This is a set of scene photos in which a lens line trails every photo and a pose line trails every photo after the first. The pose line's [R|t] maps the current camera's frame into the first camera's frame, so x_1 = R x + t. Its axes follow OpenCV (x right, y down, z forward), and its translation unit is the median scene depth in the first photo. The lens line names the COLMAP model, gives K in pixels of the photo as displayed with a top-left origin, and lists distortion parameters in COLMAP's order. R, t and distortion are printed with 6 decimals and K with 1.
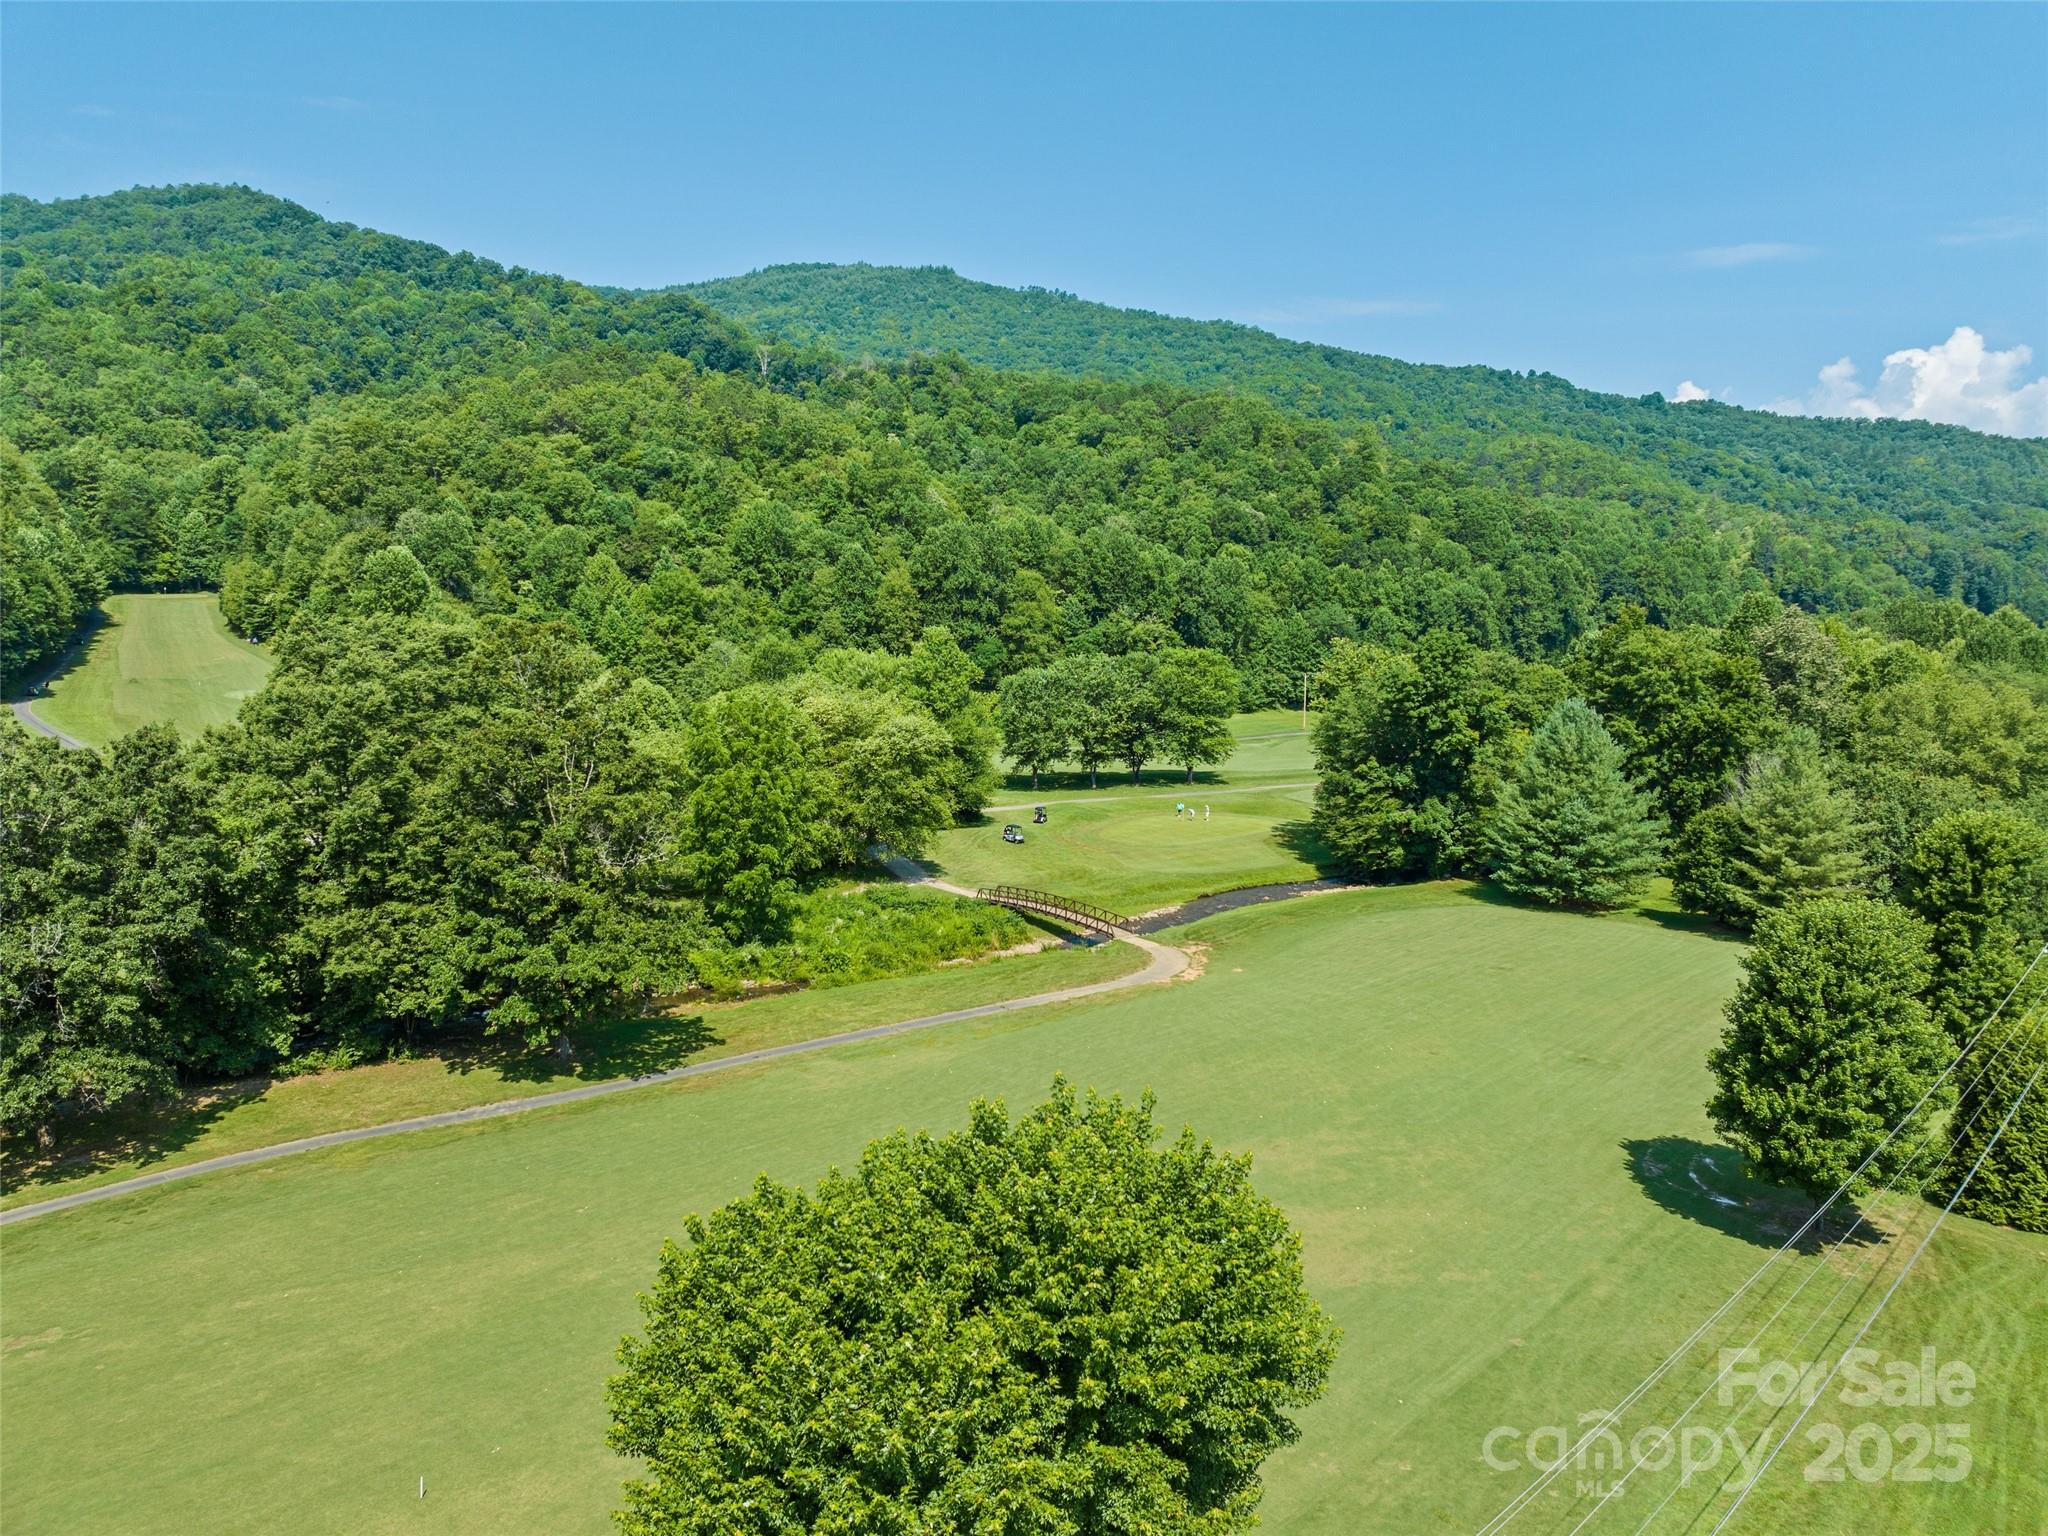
lens RADIAL K [[1458.0, 0, 1025.2], [0, 1458.0, 780.7], [0, 0, 1]] dist [-0.036711, 0.002938]
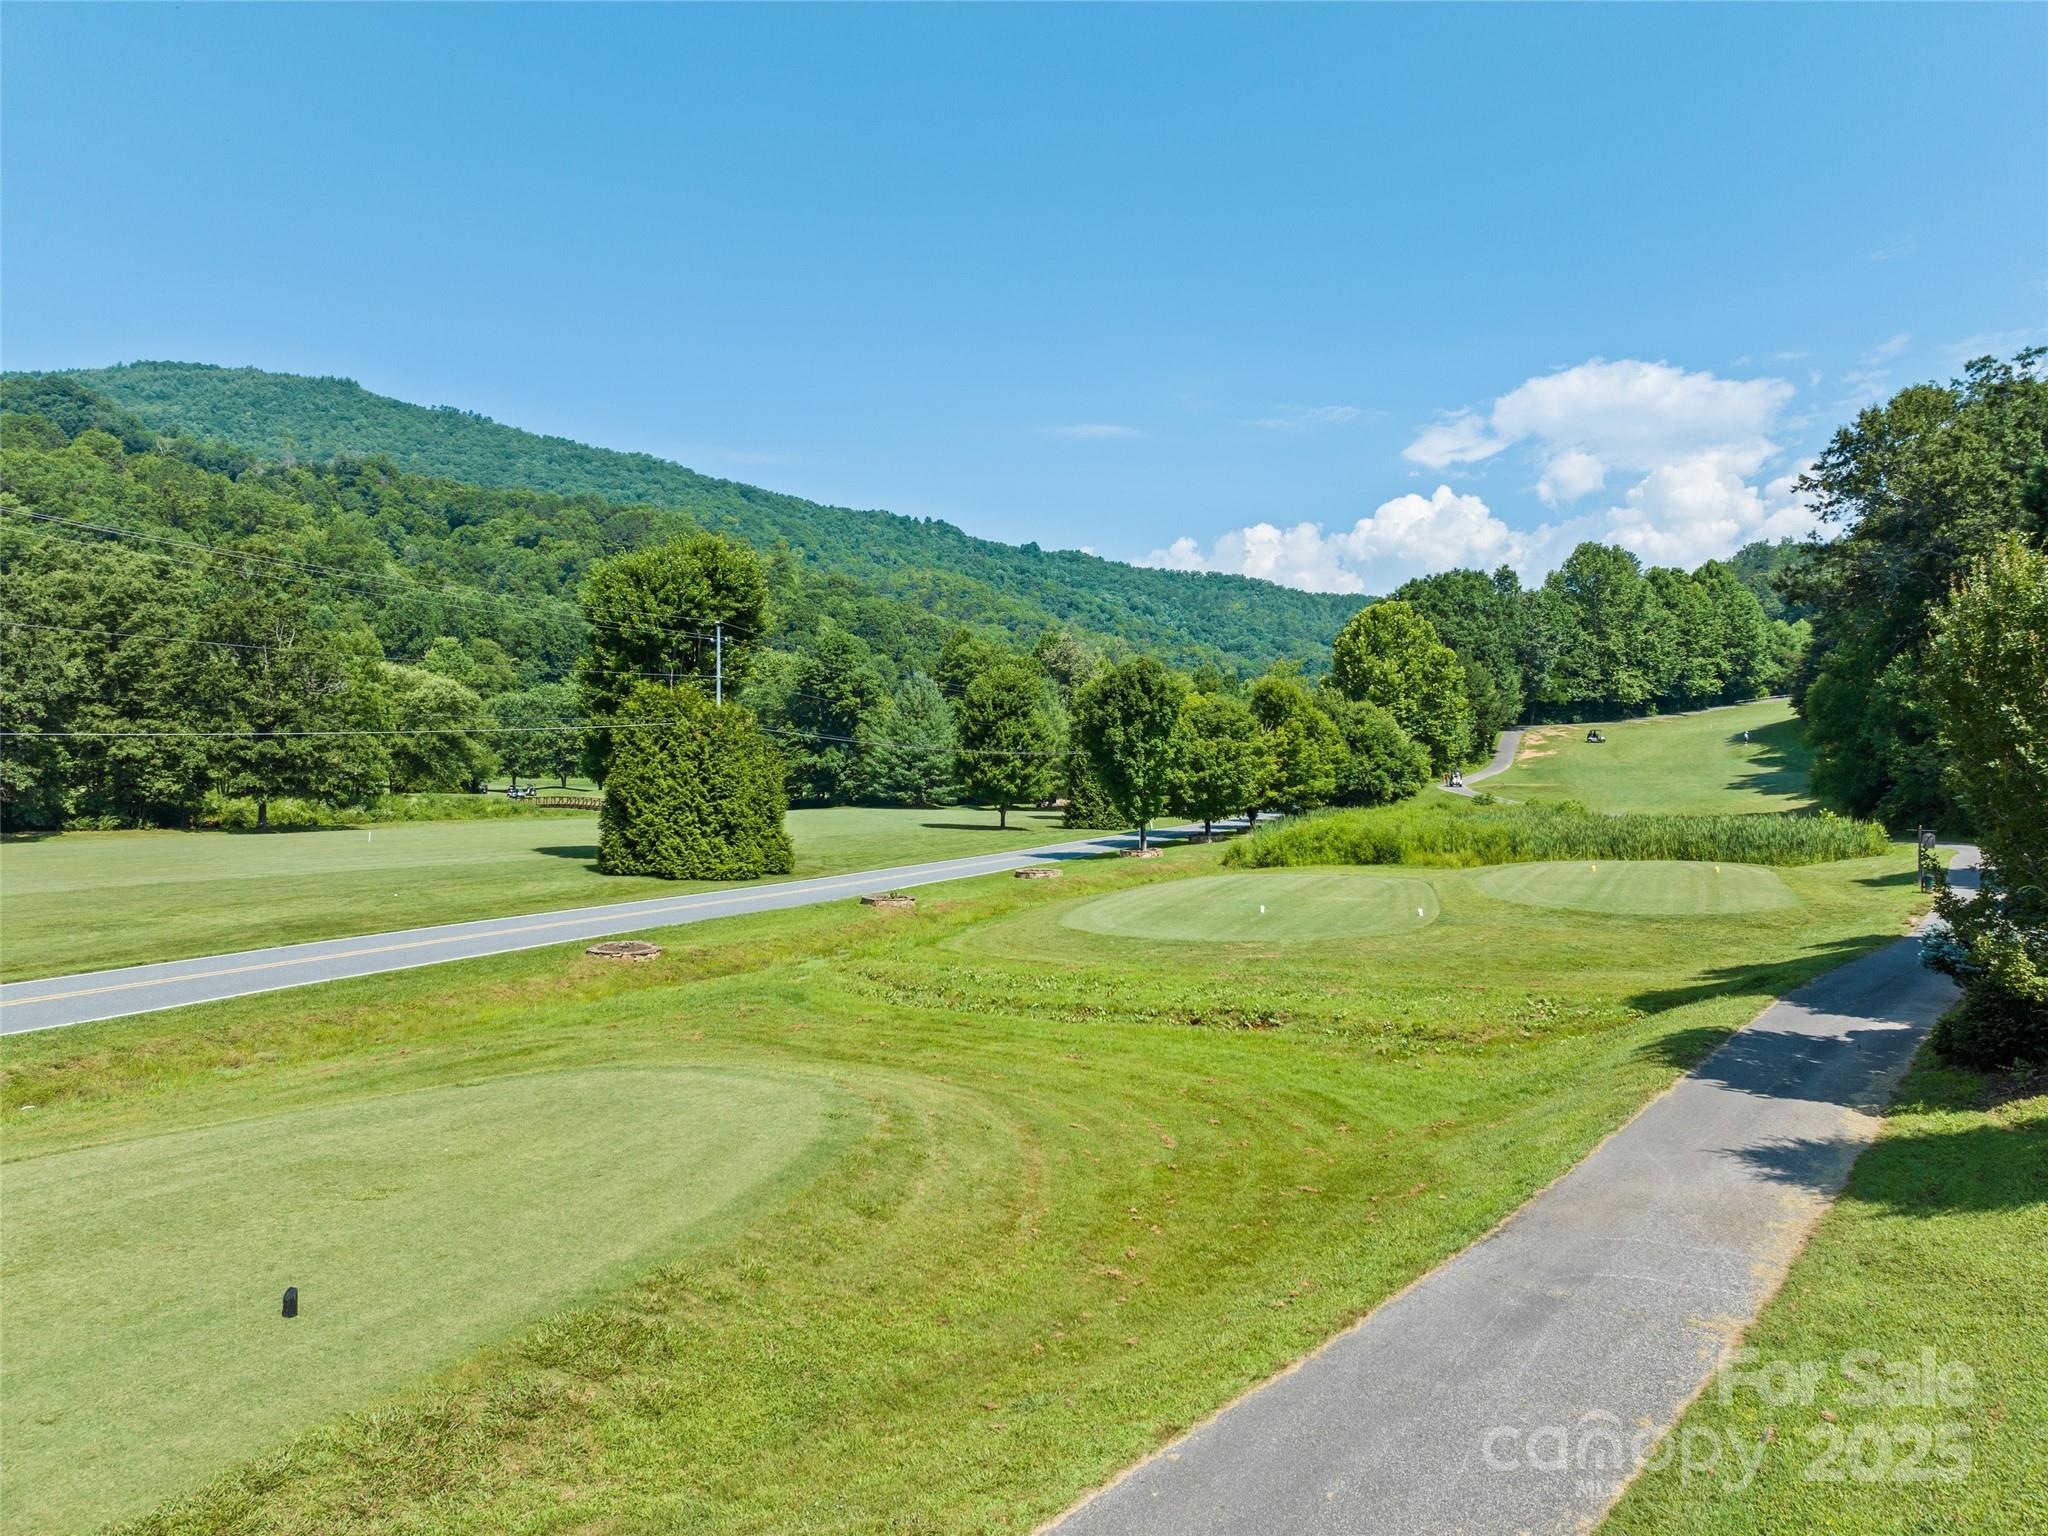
lens RADIAL K [[1447.1, 0, 1031.5], [0, 1447.1, 761.7], [0, 0, 1]] dist [-0.038658, 0.002992]
pose [[0.922002, -0.002881, 0.387175, -0.026507], [0.043125, 0.994514, -0.095298, 0.049639], [-0.384777, 0.104562, 0.917068, -0.112913]]
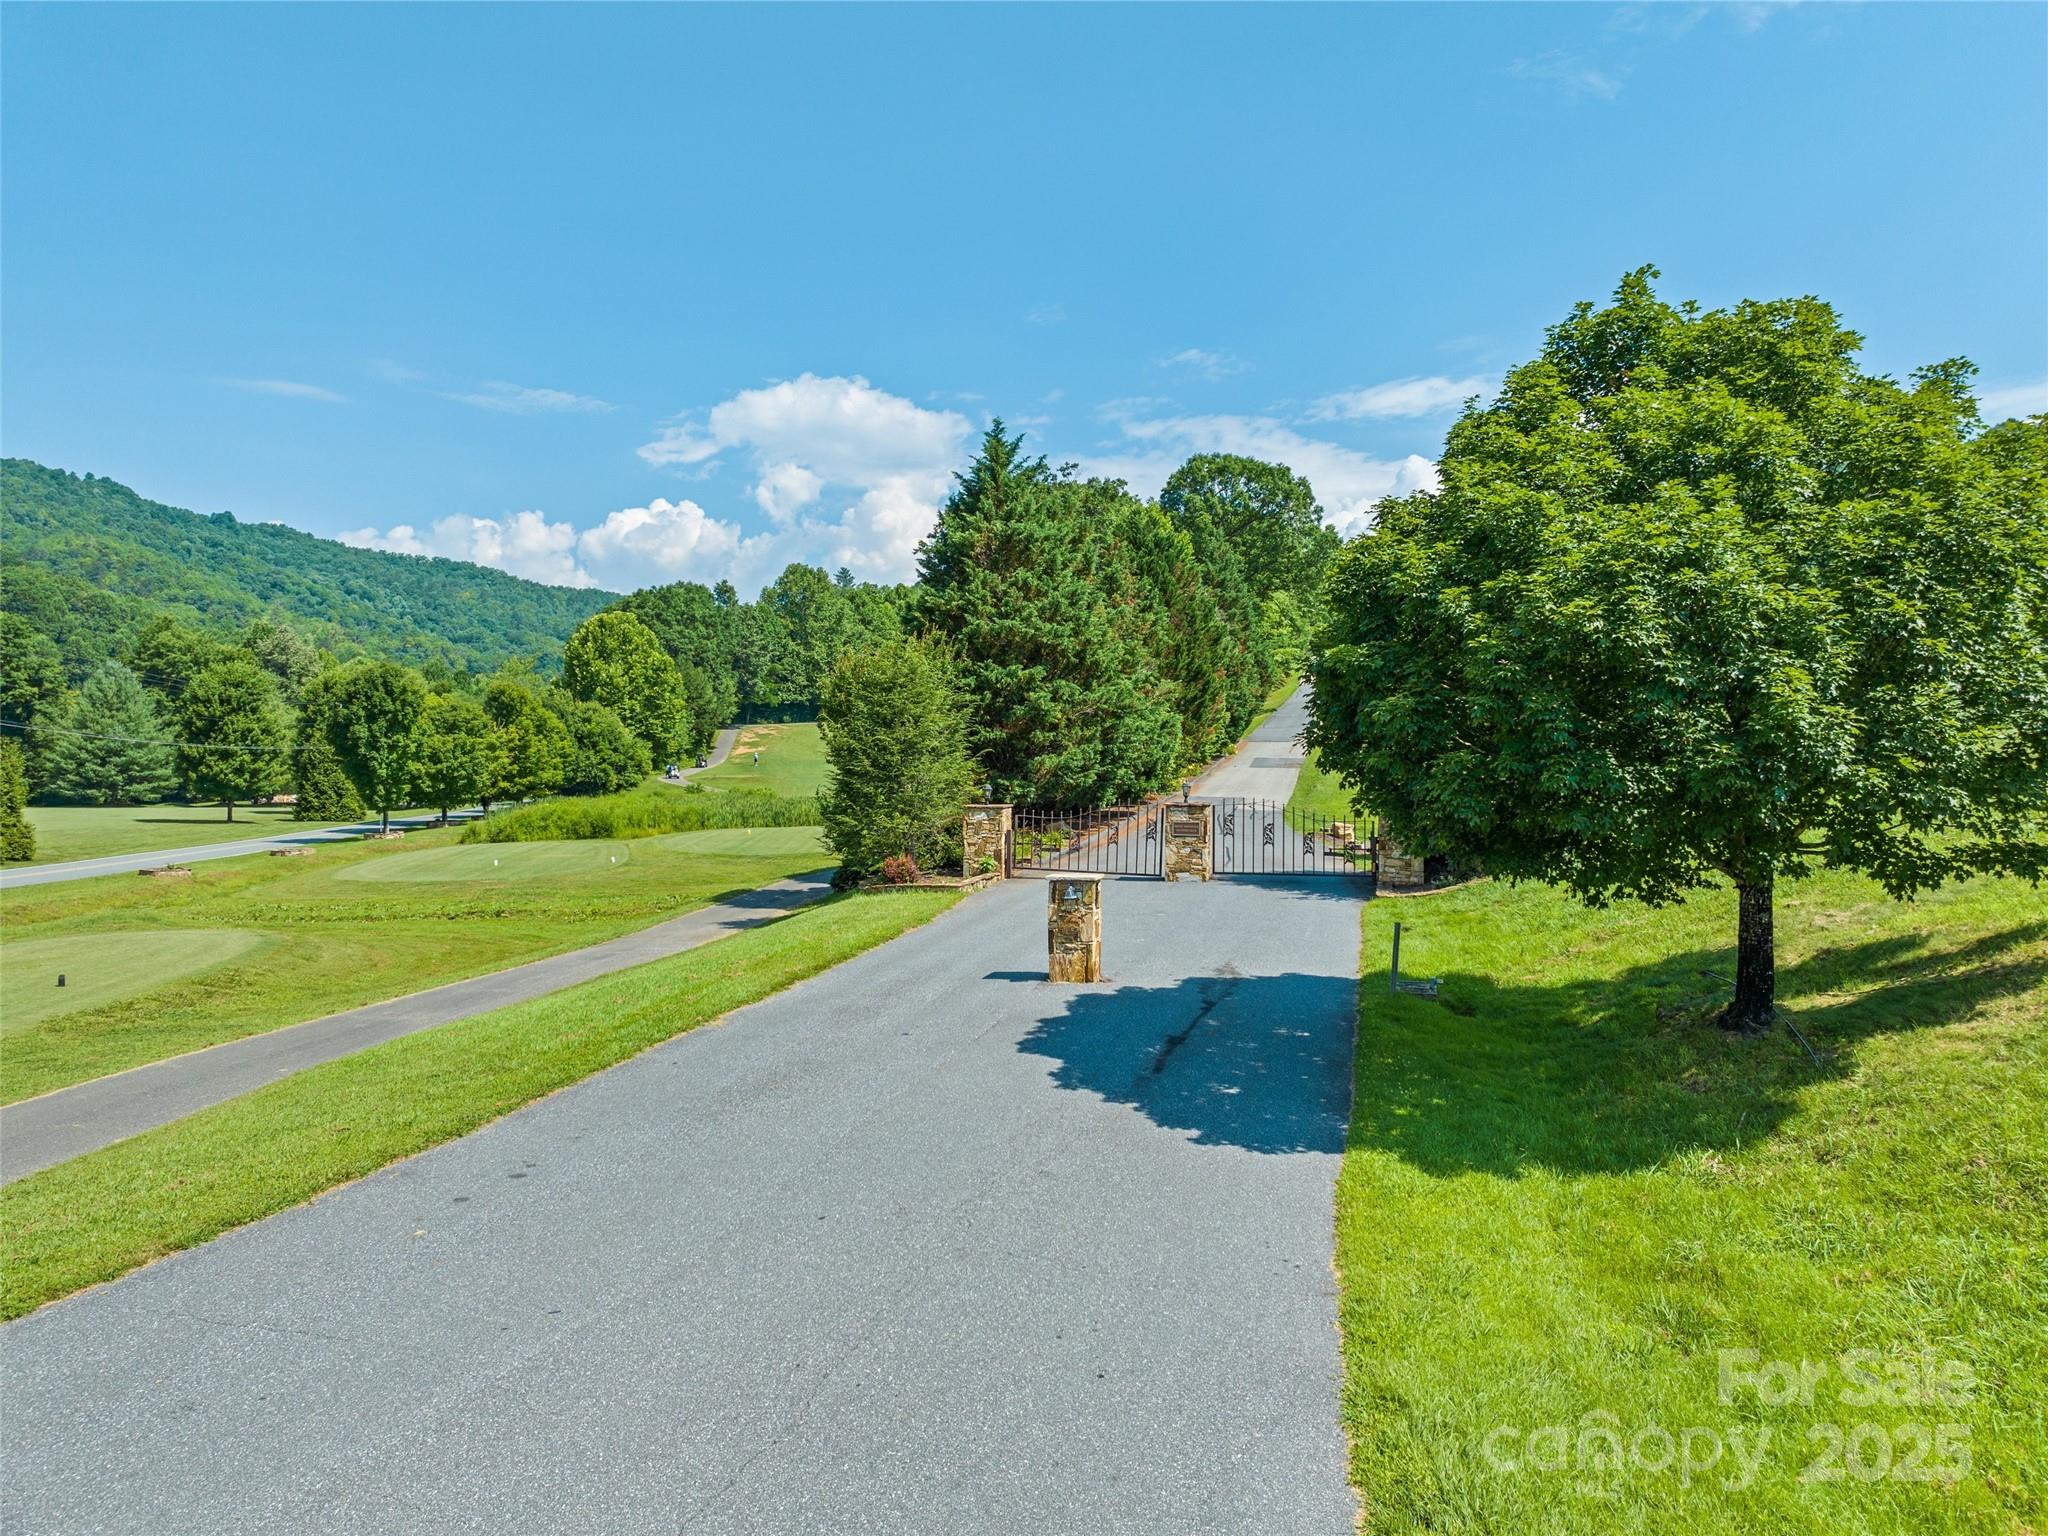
lens RADIAL K [[1447.1, 0, 1031.5], [0, 1447.1, 761.7], [0, 0, 1]] dist [-0.038658, 0.002992]
pose [[0.611354, -0.005172, 0.791340, -0.046769], [0.085053, 0.994616, -0.059207, 0.053414], [-0.786773, 0.103503, 0.608502, -0.145101]]
